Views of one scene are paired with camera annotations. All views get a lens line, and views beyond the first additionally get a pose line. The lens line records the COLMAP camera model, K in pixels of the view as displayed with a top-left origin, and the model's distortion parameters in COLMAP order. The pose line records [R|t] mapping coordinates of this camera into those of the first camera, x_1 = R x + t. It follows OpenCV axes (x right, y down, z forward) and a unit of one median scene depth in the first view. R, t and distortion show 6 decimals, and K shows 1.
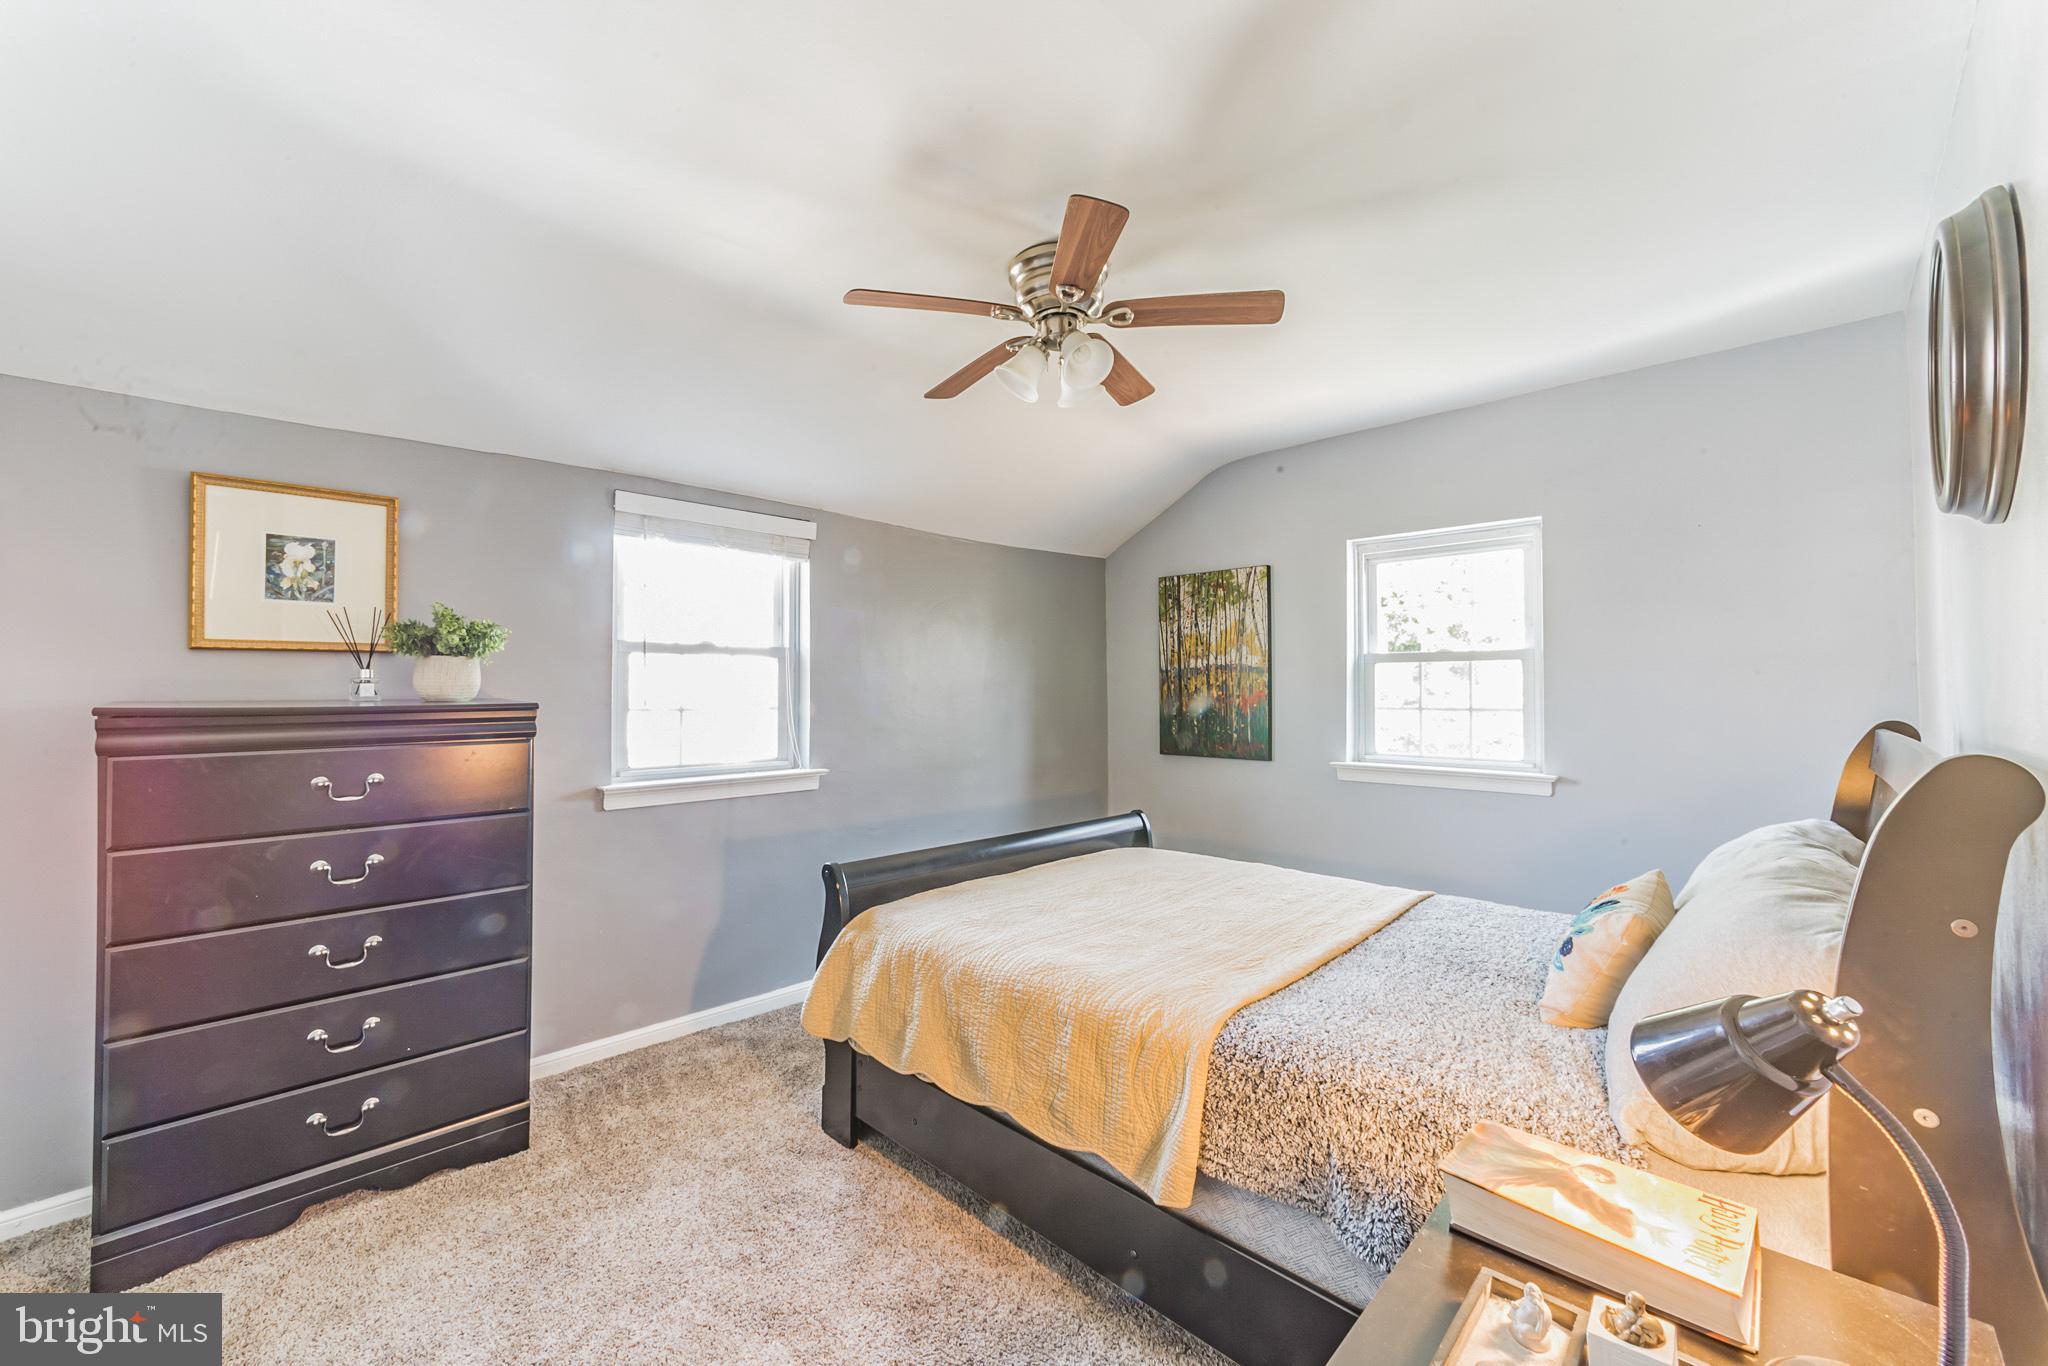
lens RADIAL K [[812.0, 0, 1009.6], [0, 812.0, 688.4], [0, 0, 1]] dist [0.001341, 0.000063]
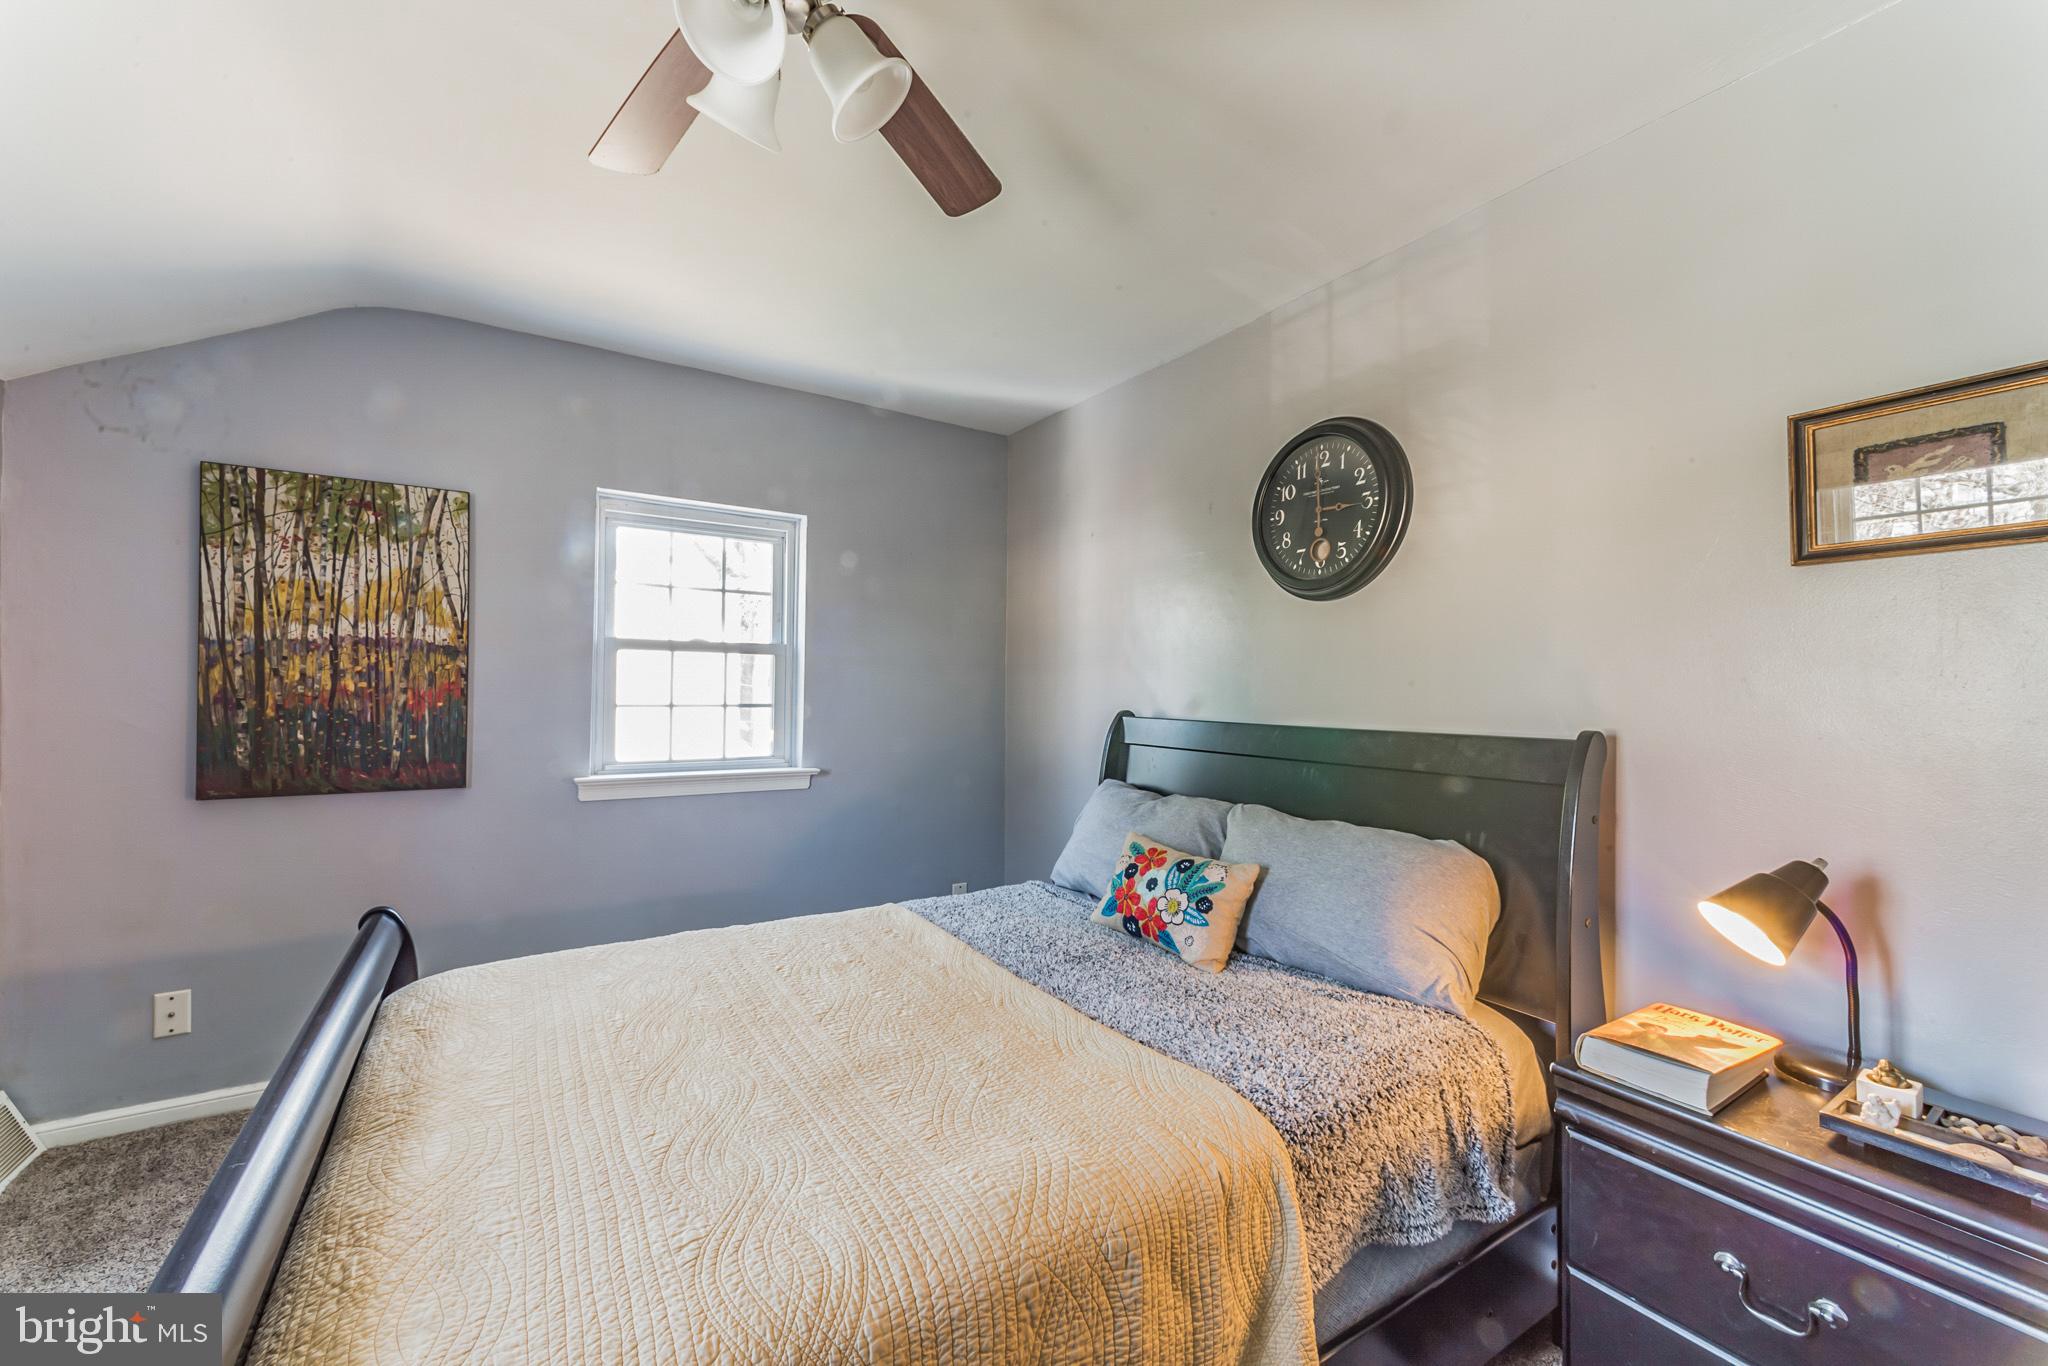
lens RADIAL K [[812.0, 0, 1018.3], [0, 812.0, 687.8], [0, 0, 1]] dist [0.001341, 0.000063]
pose [[0.231563, 0.006010, 0.972801, -0.213347], [-0.016039, 0.999869, -0.002359, 0.001669], [-0.972688, -0.015056, 0.231629, 0.391753]]
